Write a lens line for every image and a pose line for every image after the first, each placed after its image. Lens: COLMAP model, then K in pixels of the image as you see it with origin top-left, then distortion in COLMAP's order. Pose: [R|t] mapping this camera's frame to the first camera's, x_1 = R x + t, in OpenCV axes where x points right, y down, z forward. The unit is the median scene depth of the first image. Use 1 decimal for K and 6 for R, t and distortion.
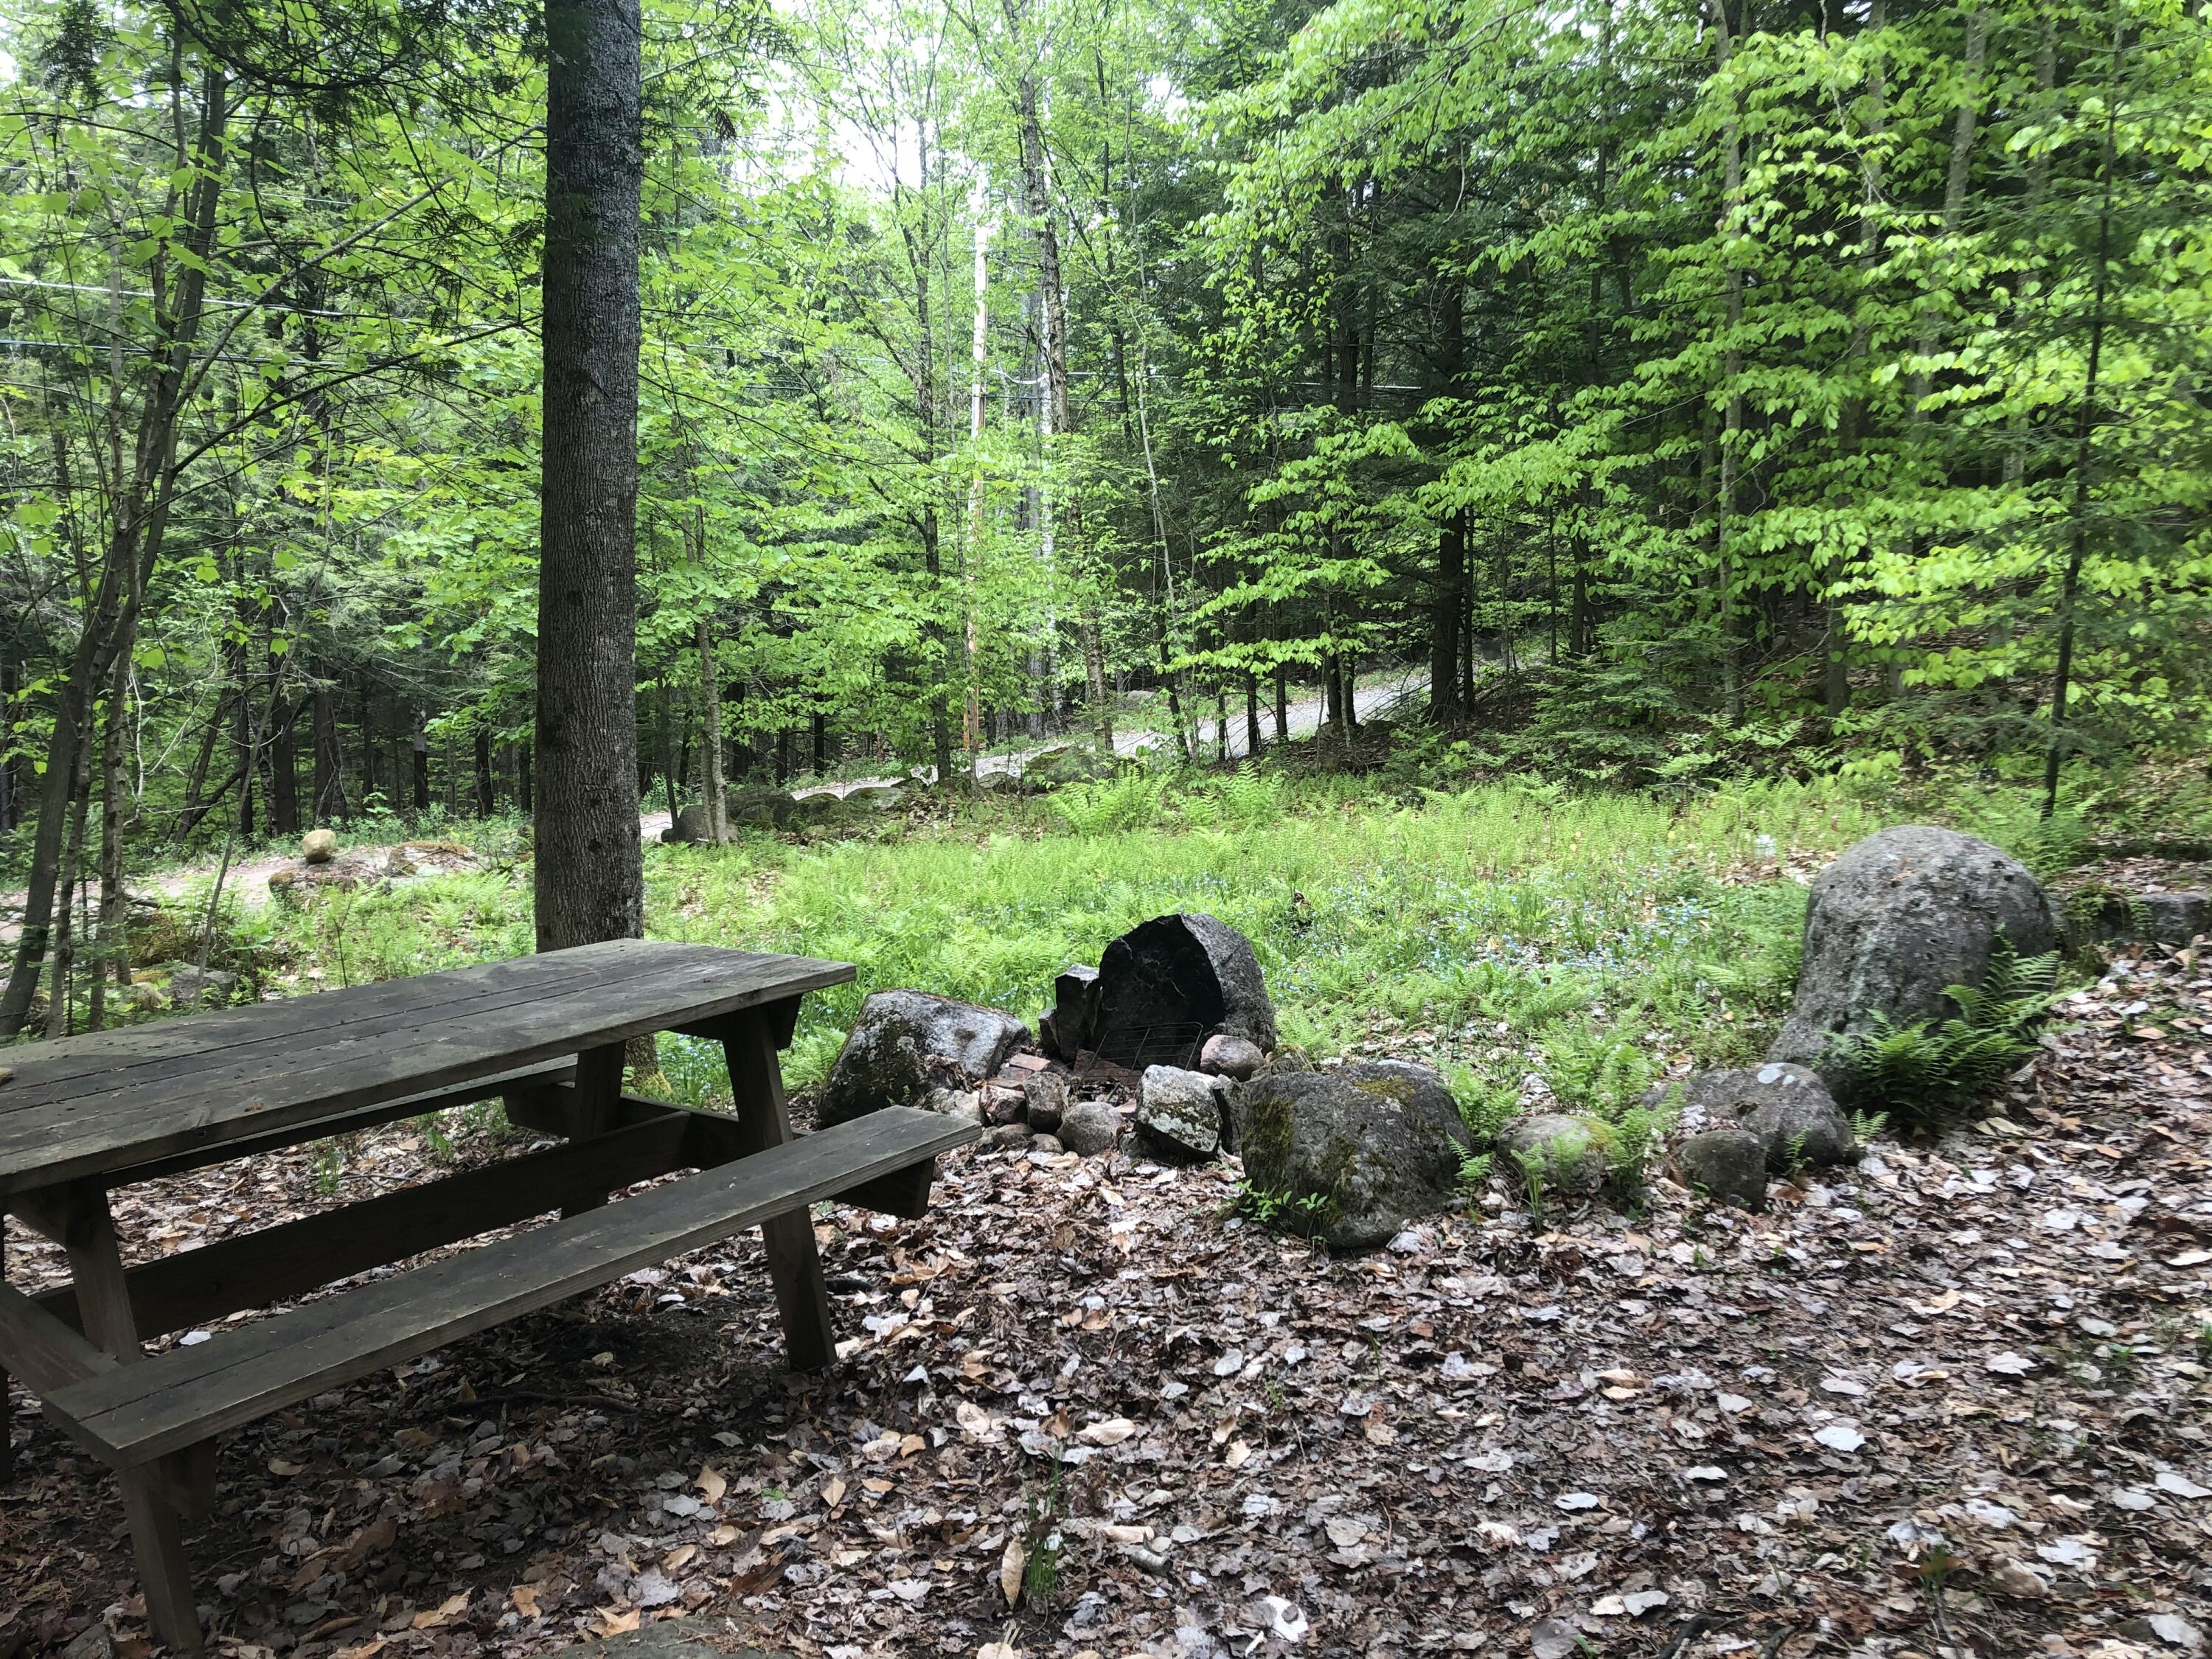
lens RADIAL K [[1789.2, 0, 1093.2], [0, 1789.2, 809.8], [0, 0, 1]] dist [0.056965, -0.058382]
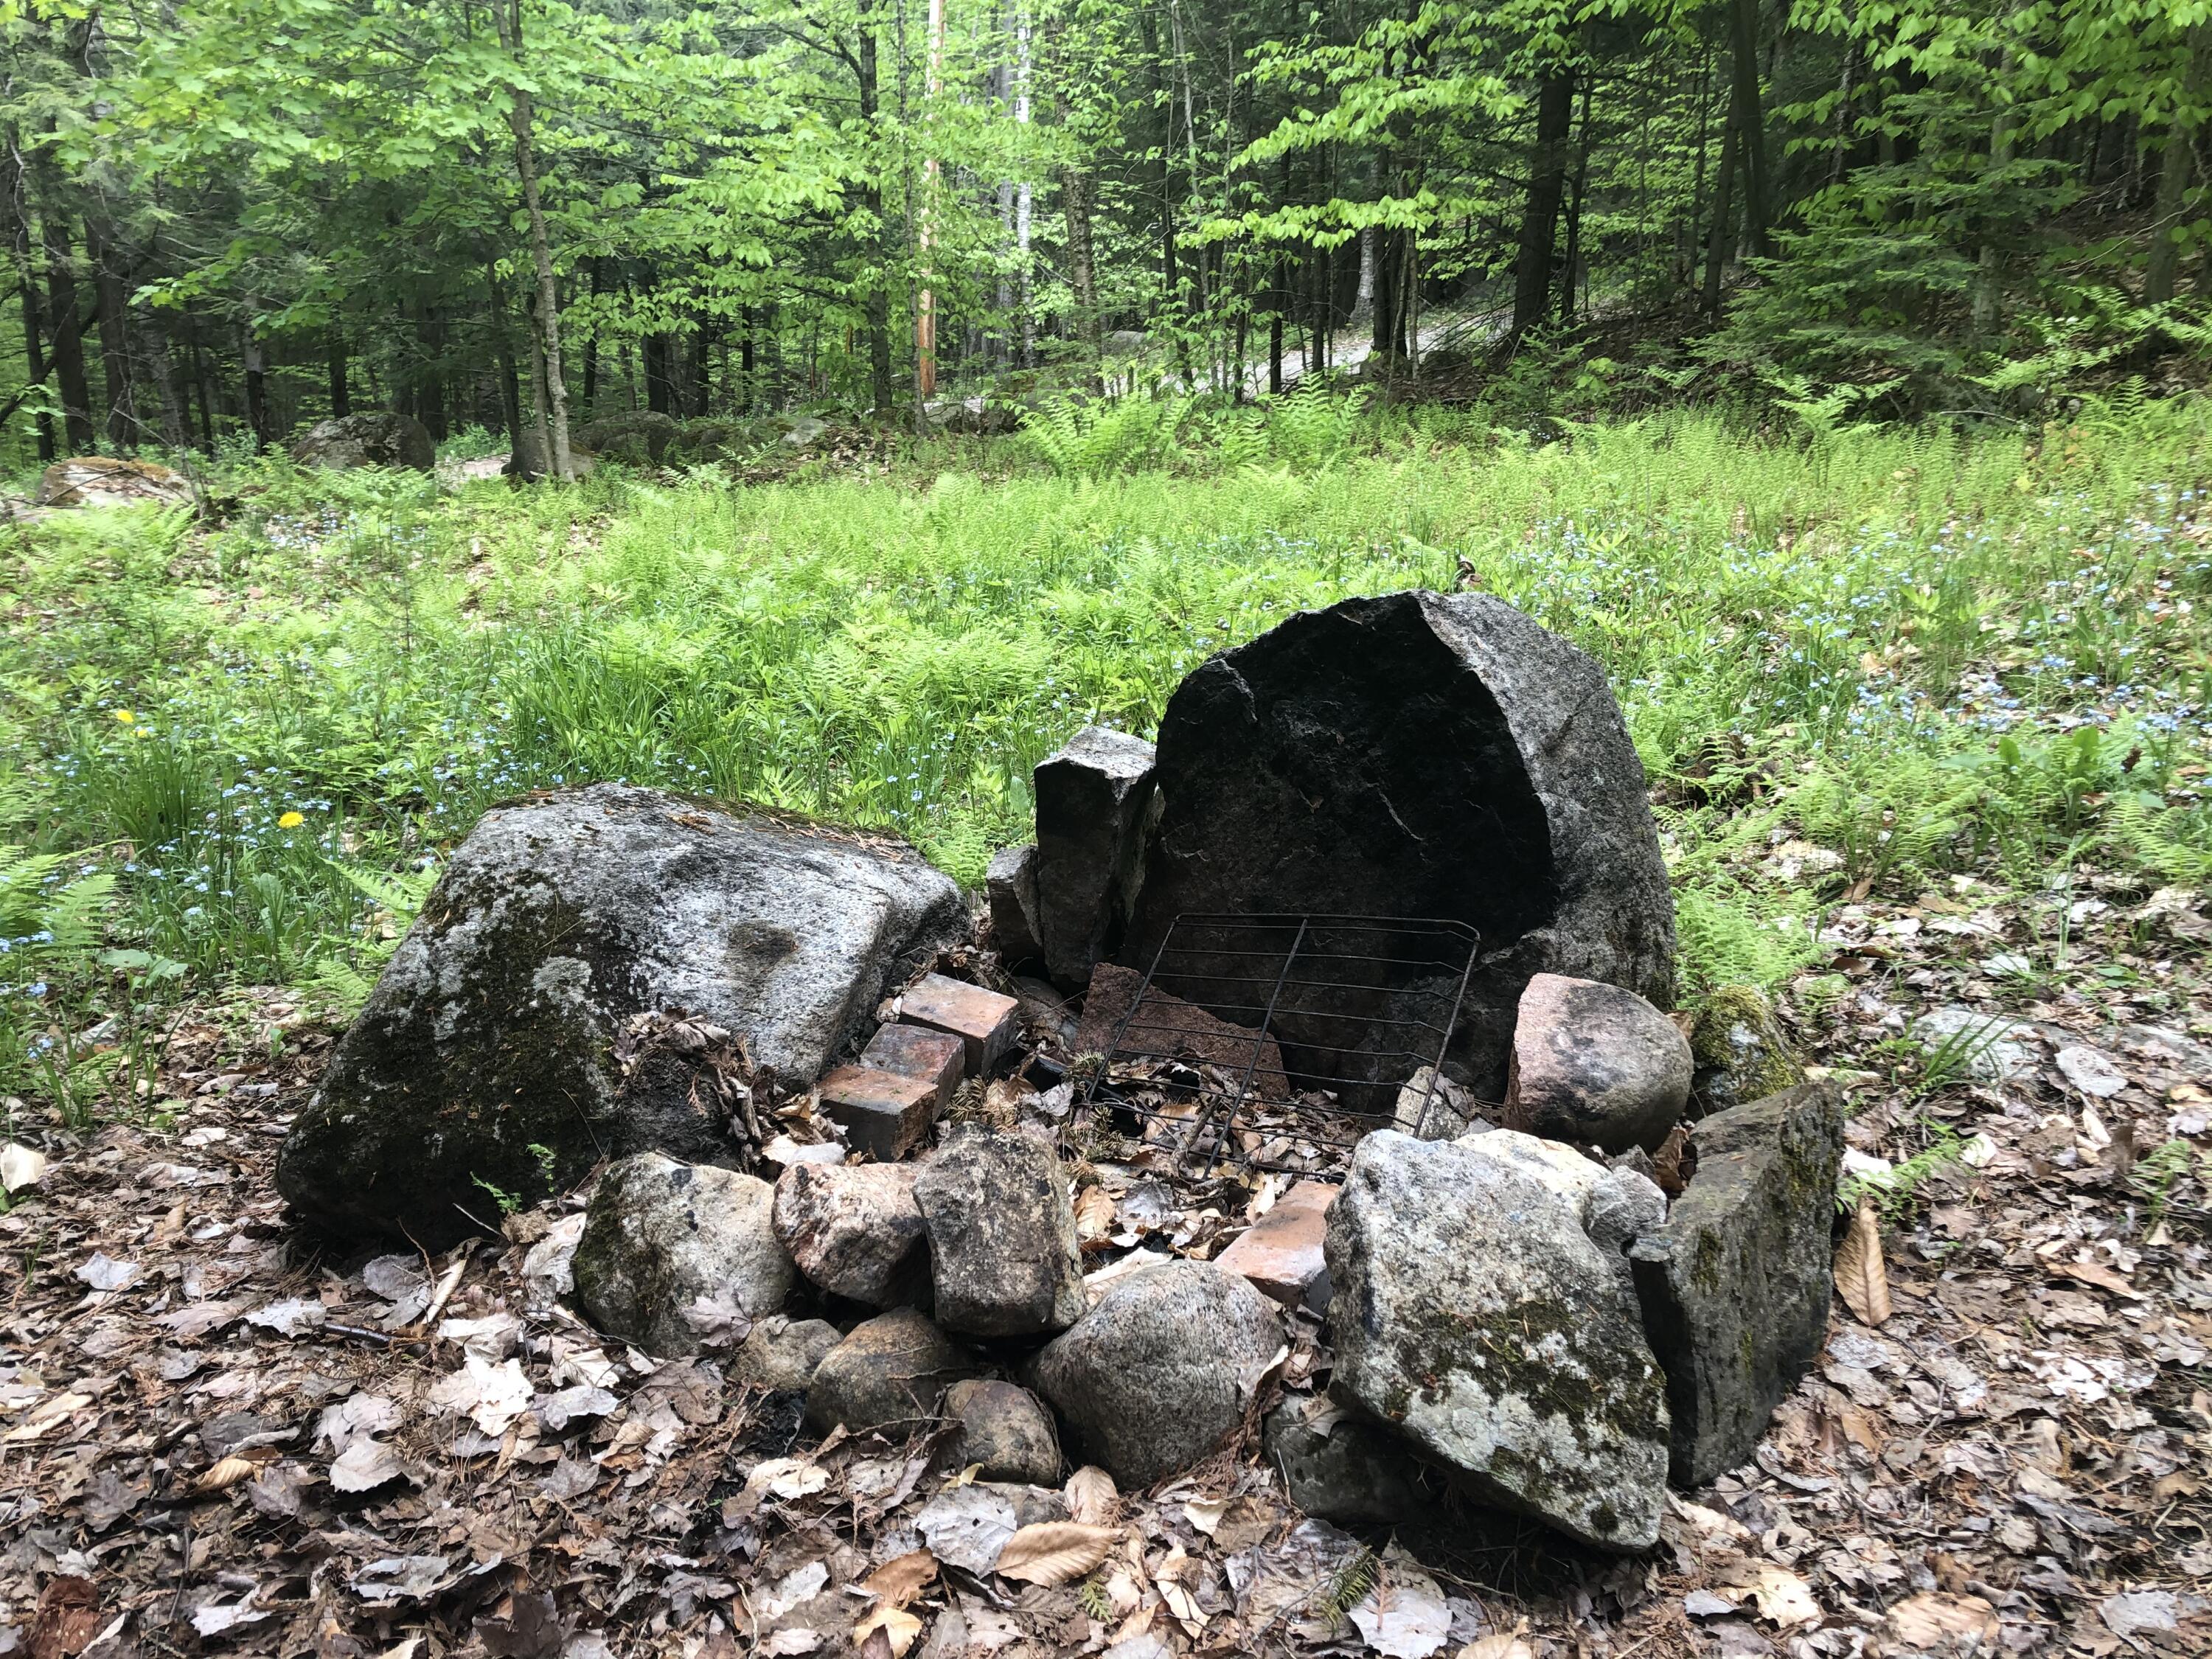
lens RADIAL K [[1789.2, 0, 1099.6], [0, 1789.2, 810.8], [0, 0, 1]] dist [0.056965, -0.058382]
pose [[0.999513, 0.020081, 0.023877, -0.016652], [-0.023983, 0.984038, 0.176335, 0.039758], [-0.019955, -0.176821, 0.984041, 0.649326]]
